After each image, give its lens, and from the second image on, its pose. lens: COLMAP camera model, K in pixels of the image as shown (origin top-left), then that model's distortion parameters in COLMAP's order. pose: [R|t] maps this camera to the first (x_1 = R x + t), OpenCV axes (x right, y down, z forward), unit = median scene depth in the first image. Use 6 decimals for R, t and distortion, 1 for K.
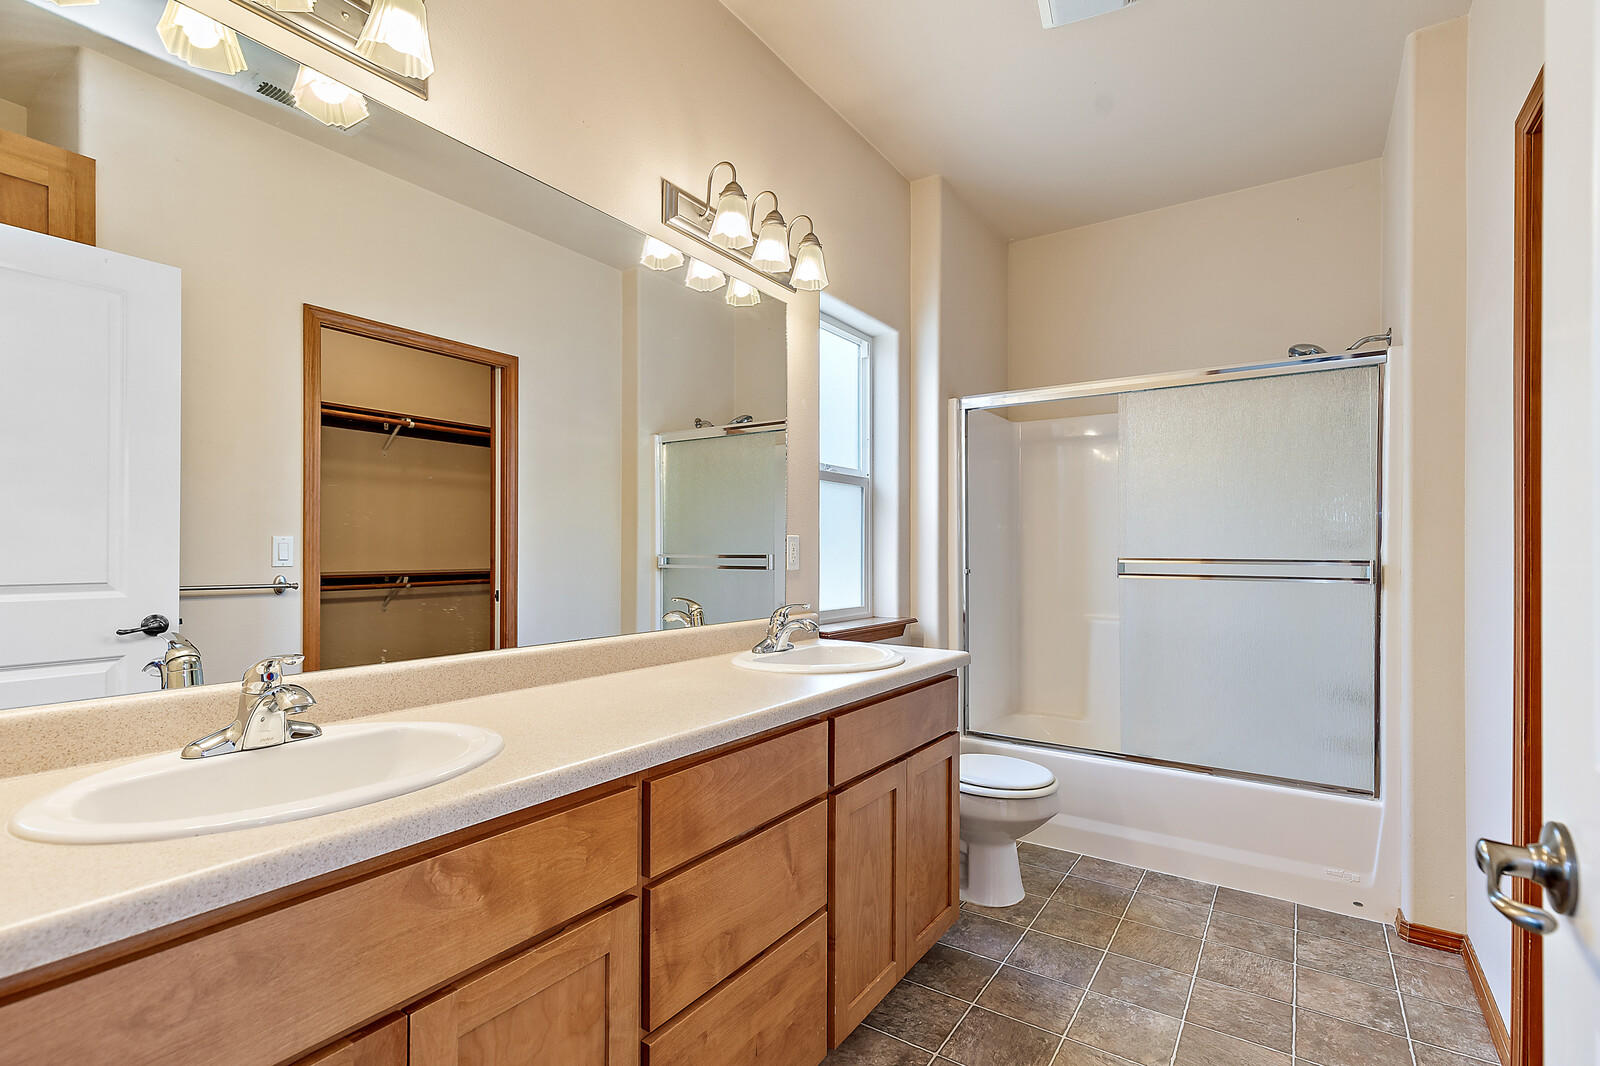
lens RADIAL K [[747.0, 0, 808.8], [0, 747.0, 552.4], [0, 0, 1]] dist [0.003666, 0.000161]
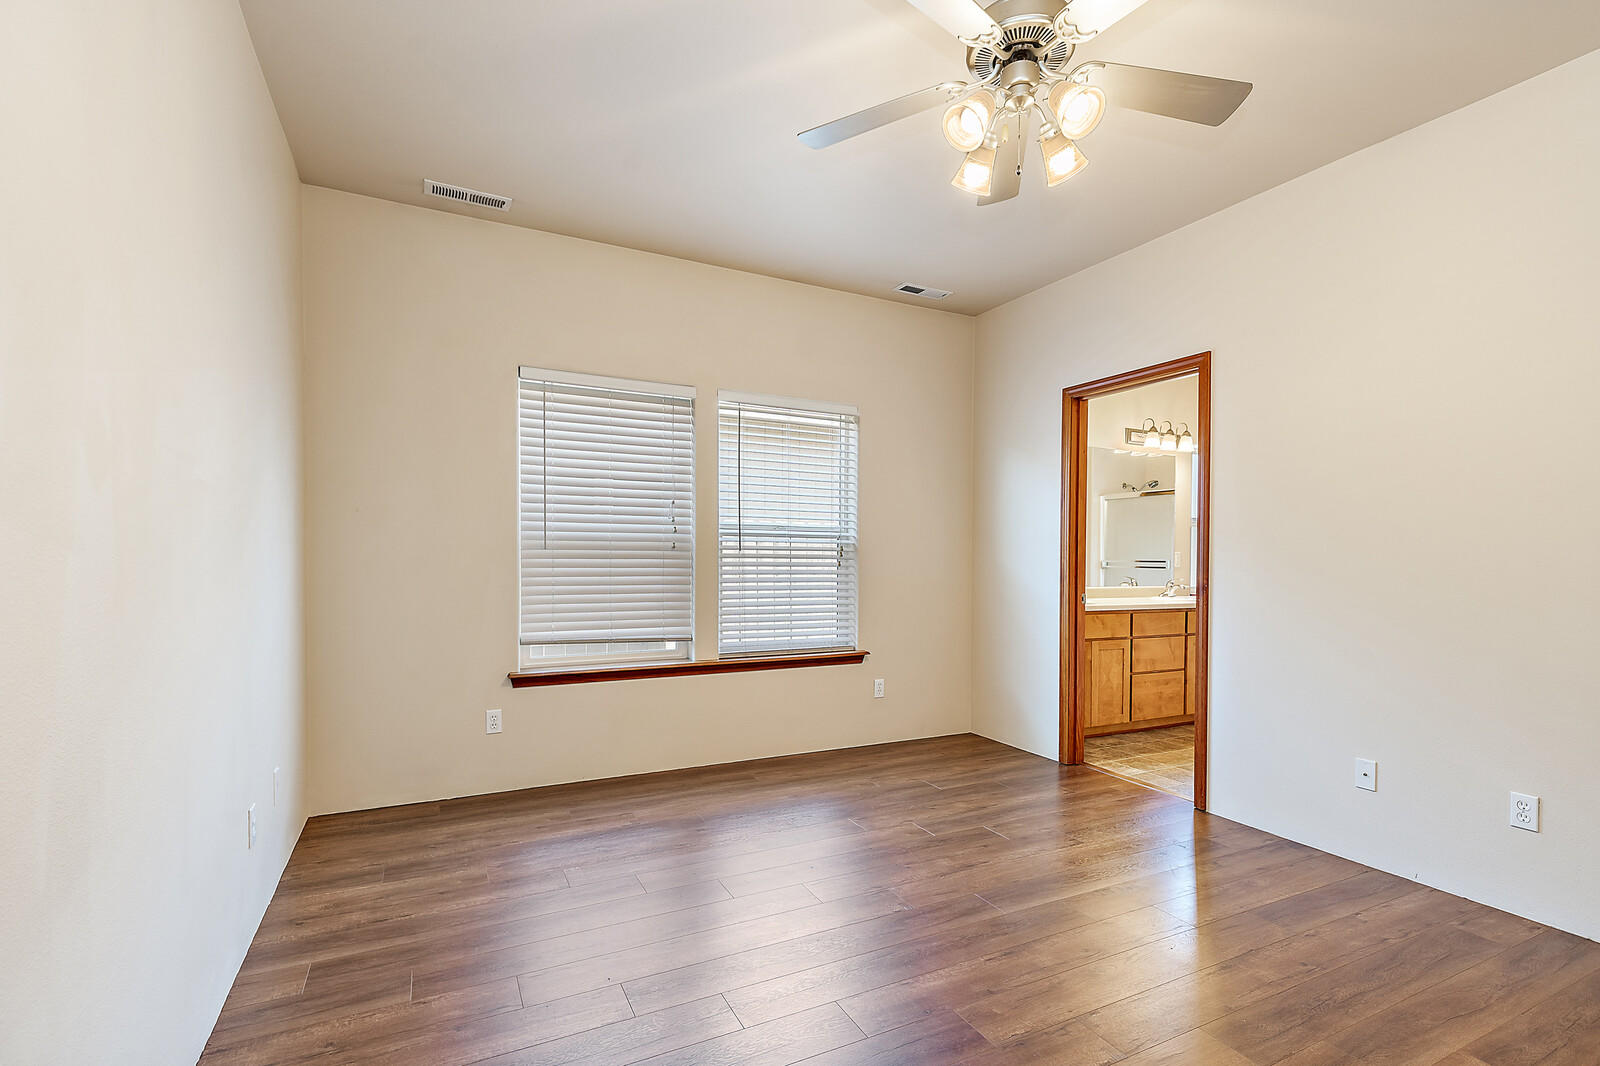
lens RADIAL K [[747.0, 0, 808.8], [0, 747.0, 552.4], [0, 0, 1]] dist [0.003666, 0.000161]
pose [[0.874438, 0.008836, -0.485057, 0.134554], [-0.012670, 0.999909, -0.004625, 0.003745], [0.484972, 0.010190, 0.874470, -2.084123]]
